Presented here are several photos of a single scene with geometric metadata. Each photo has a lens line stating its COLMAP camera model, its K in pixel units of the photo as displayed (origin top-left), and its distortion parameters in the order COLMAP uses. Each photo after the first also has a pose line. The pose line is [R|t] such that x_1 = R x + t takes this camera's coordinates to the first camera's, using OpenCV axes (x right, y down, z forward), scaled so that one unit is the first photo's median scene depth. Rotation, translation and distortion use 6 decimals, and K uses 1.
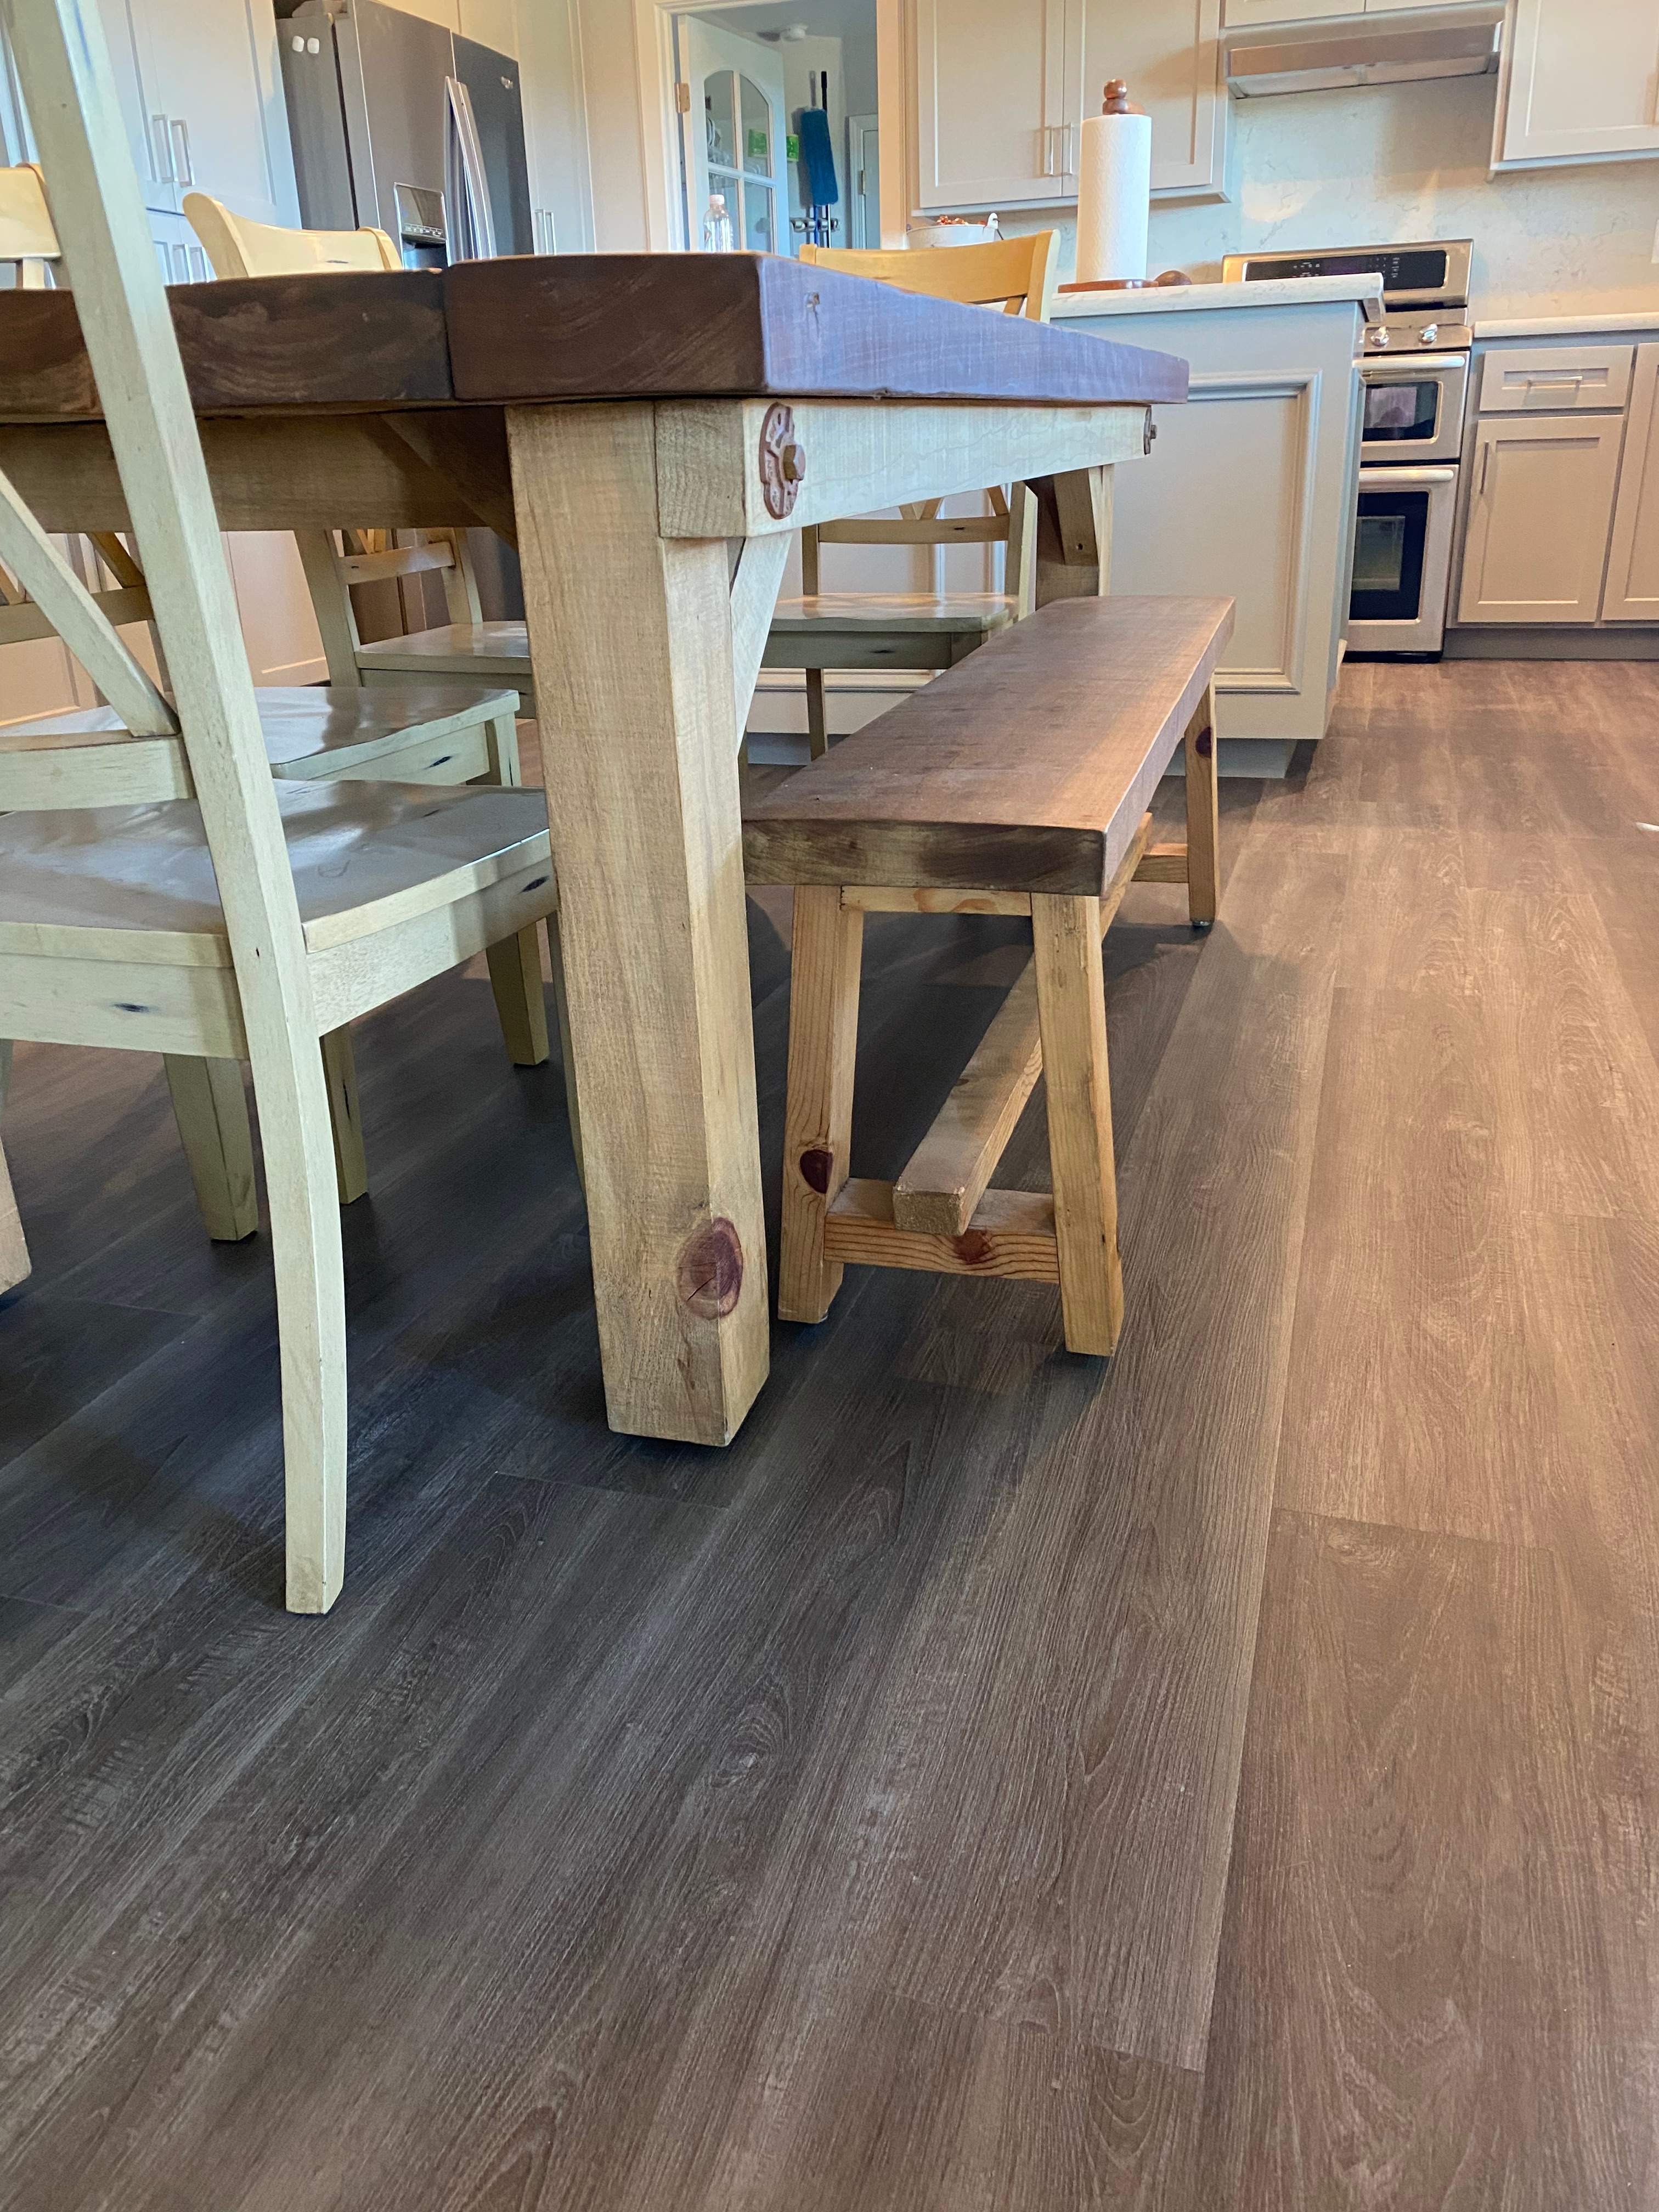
lens RADIAL K [[1682.9, 0, 812.5], [0, 1682.9, 1103.0], [0, 0, 1]] dist [0.017233, -0.018231]
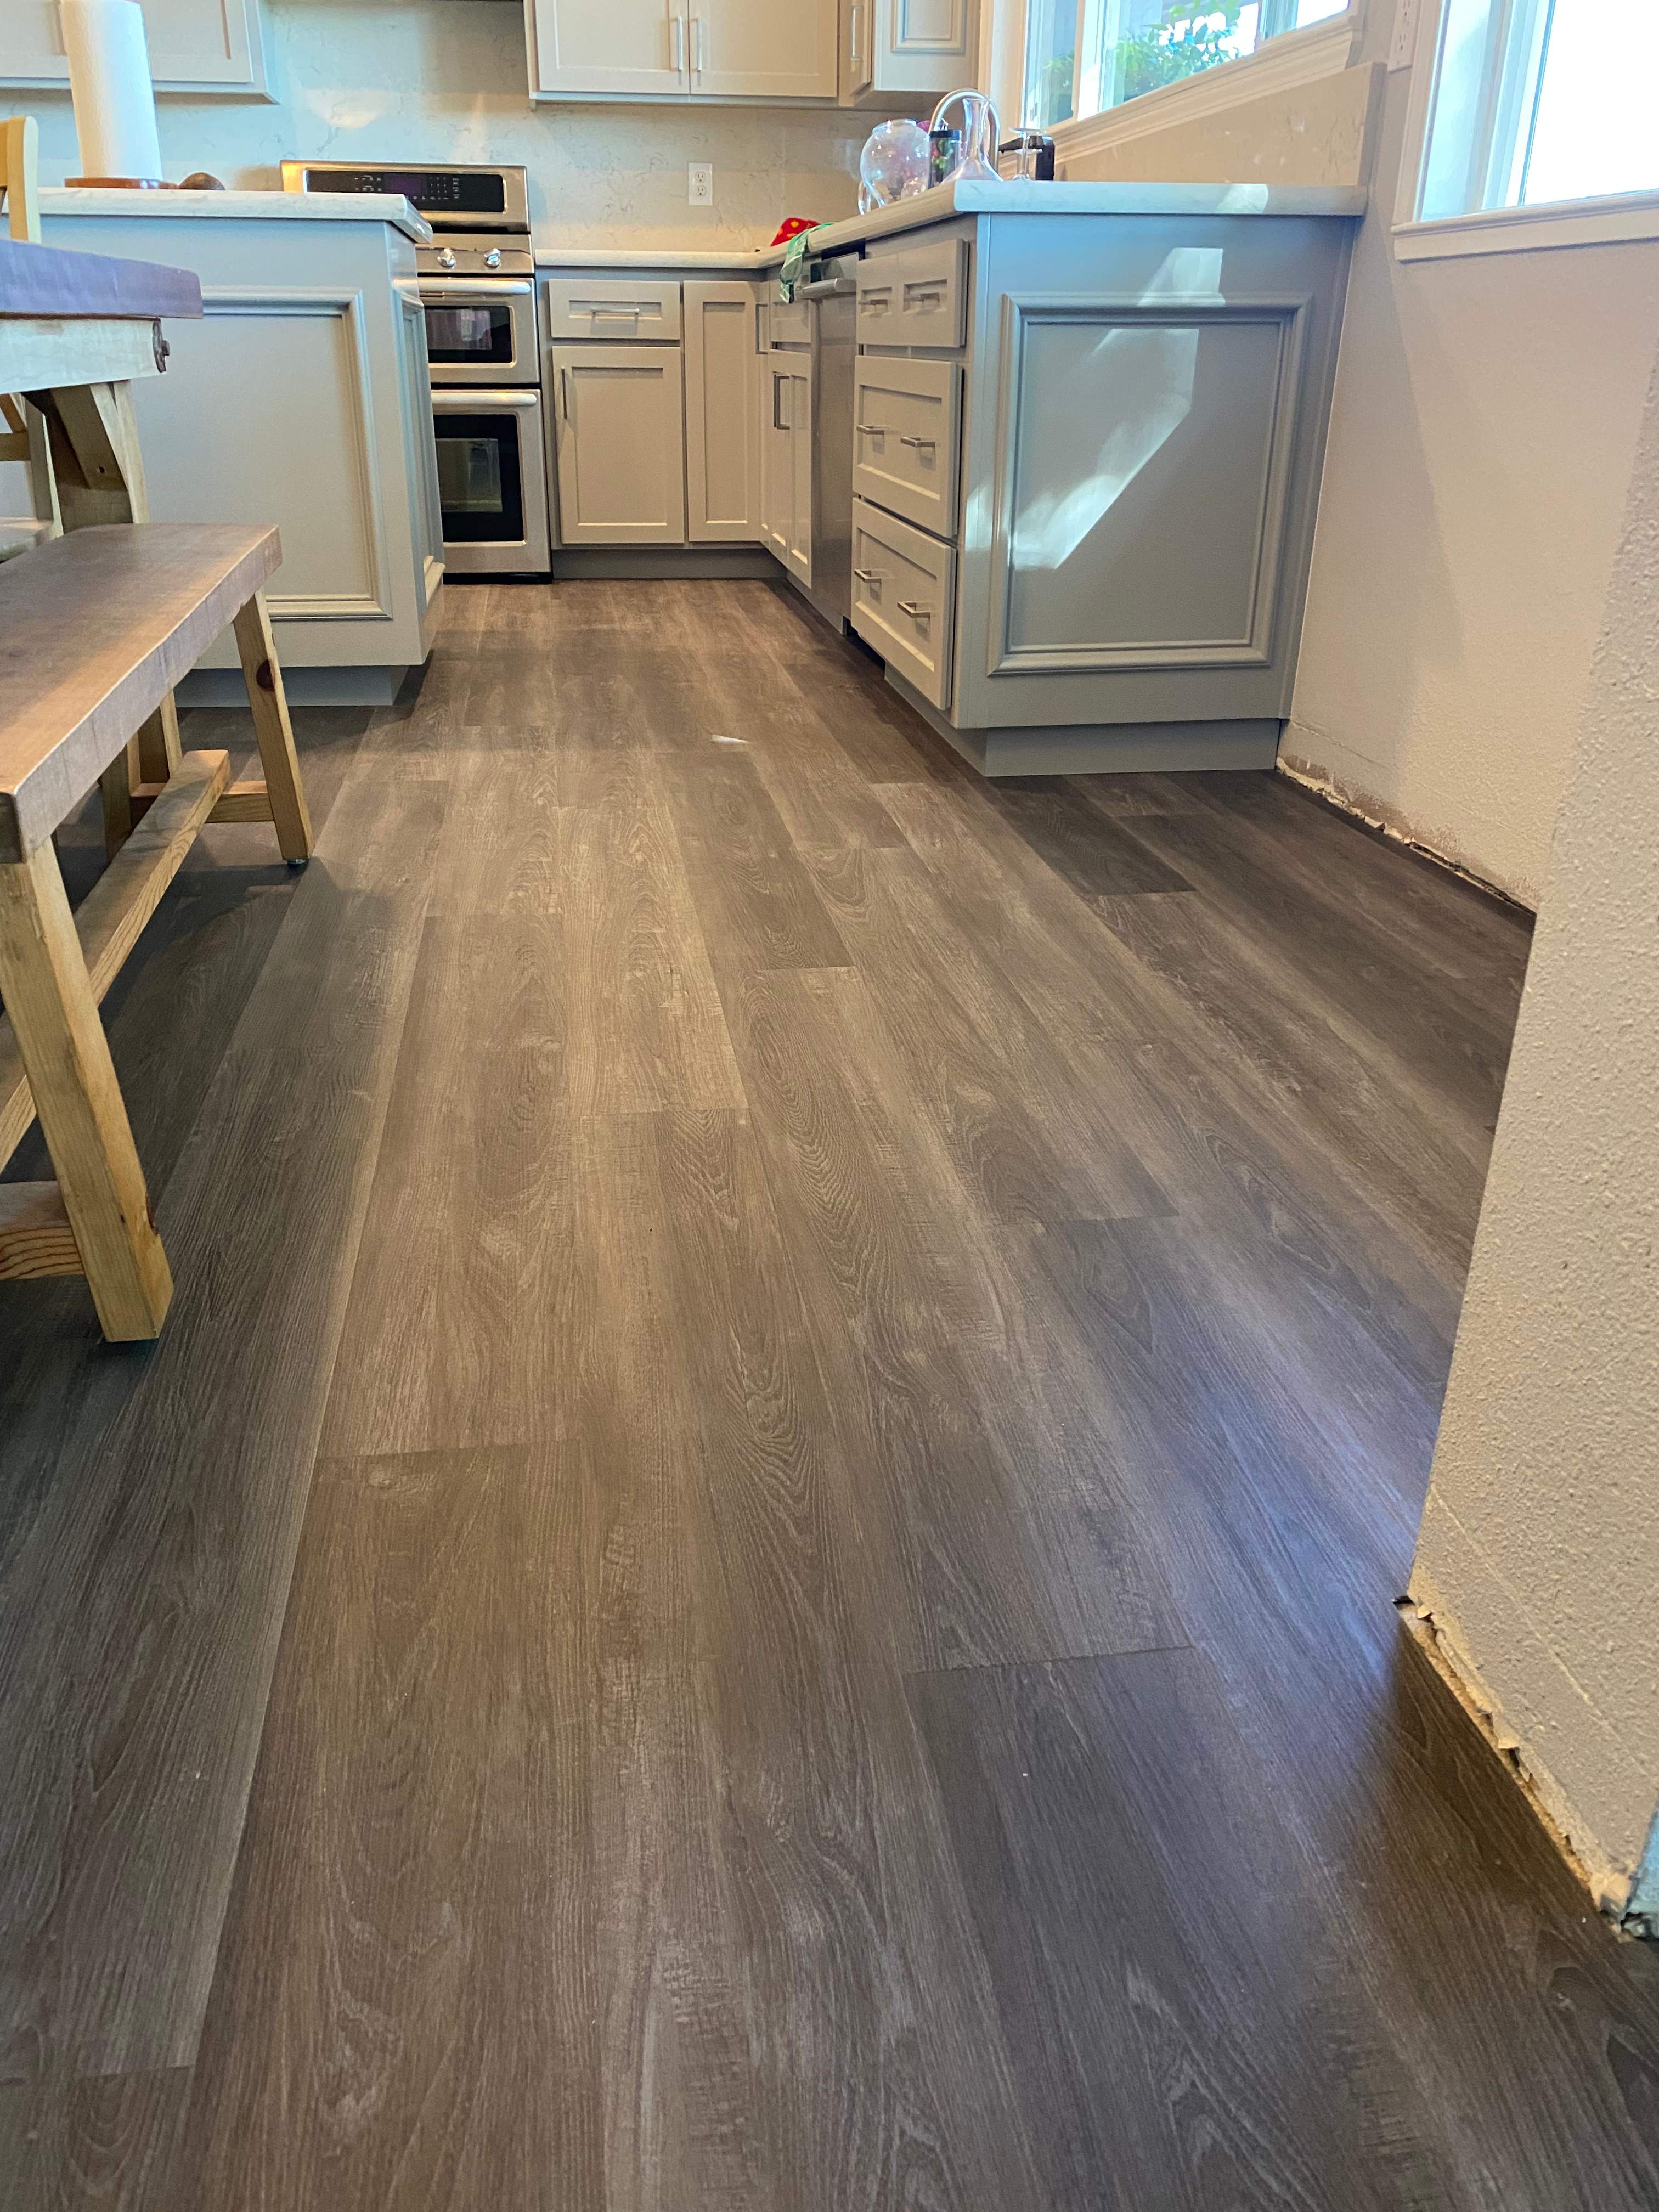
lens RADIAL K [[1682.9, 0, 788.0], [0, 1682.9, 1099.0], [0, 0, 1]] dist [0.017233, -0.018231]
pose [[0.899135, -0.141203, 0.414267, 0.100725], [0.123550, 0.989919, 0.069257, -0.004801], [-0.419870, -0.011089, 0.907516, -0.016995]]
